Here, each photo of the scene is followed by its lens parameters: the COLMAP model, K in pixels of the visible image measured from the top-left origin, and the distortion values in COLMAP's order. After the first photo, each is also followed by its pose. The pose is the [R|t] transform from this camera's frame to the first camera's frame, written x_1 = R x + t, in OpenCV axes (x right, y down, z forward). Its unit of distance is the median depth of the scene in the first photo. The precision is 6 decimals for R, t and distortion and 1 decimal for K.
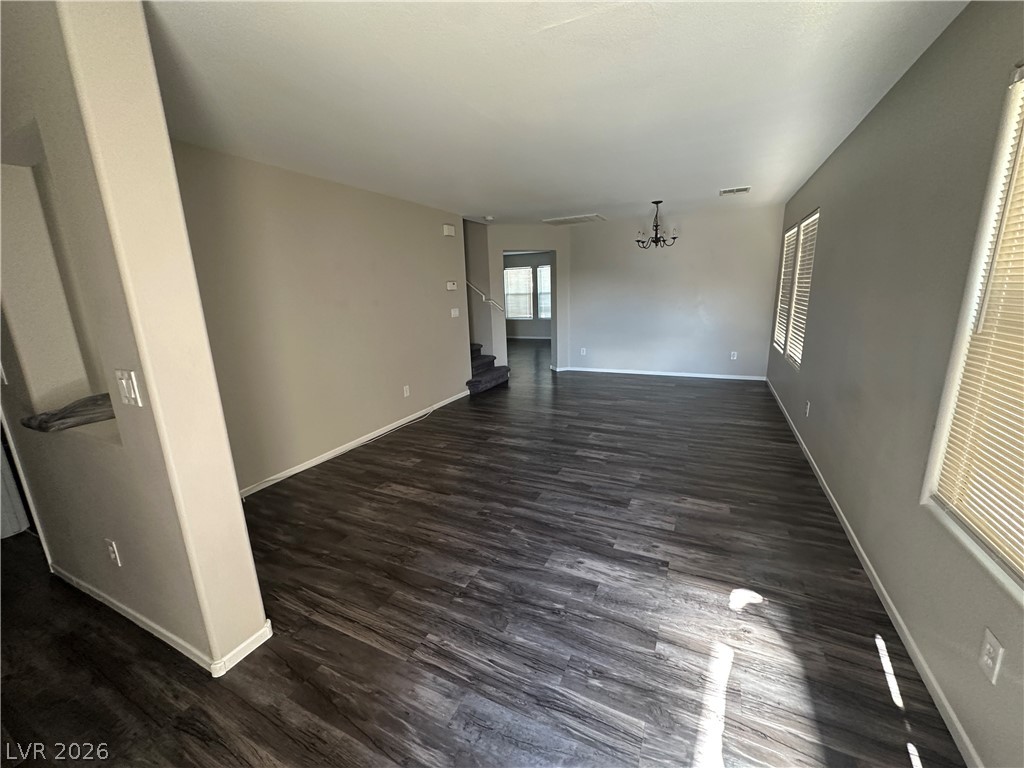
lens RADIAL K [[408.4, 0, 510.0], [0, 408.4, 382.7], [0, 0, 1]] dist [-0.002376, 0.000552]
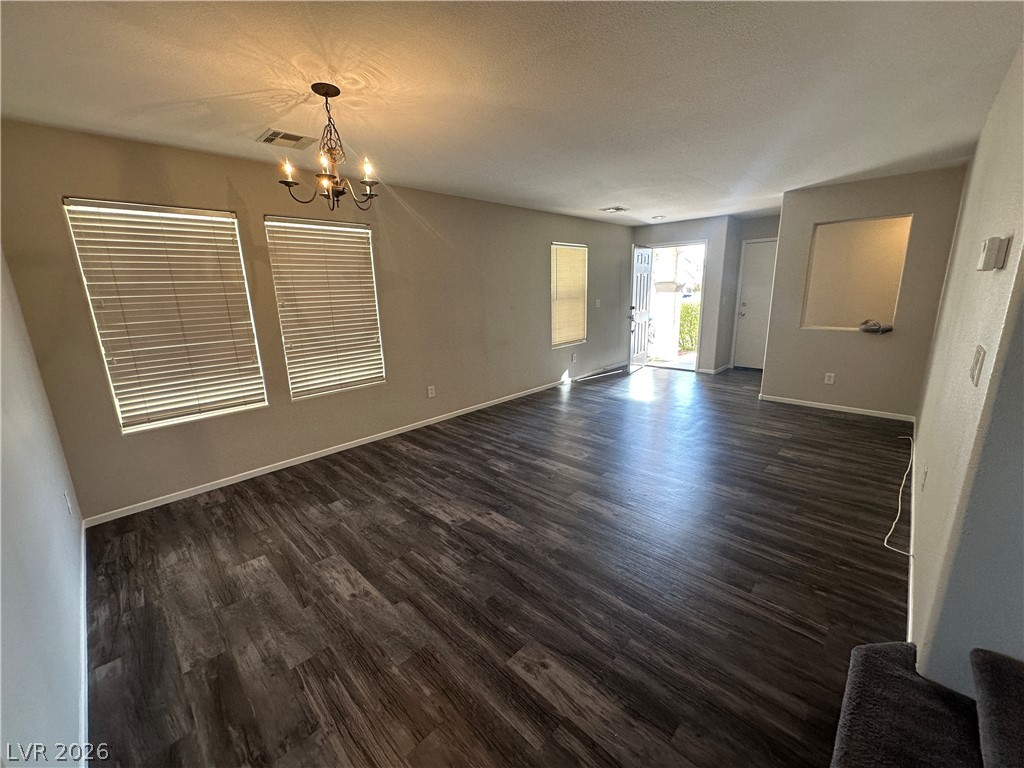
lens RADIAL K [[408.4, 0, 510.6], [0, 408.4, 388.7], [0, 0, 1]] dist [-0.002376, 0.000552]
pose [[-0.948288, -0.015094, 0.317053, 0.092798], [0.128725, 0.894754, 0.427604, -0.505662], [-0.290139, 0.446304, -0.846542, 2.189060]]
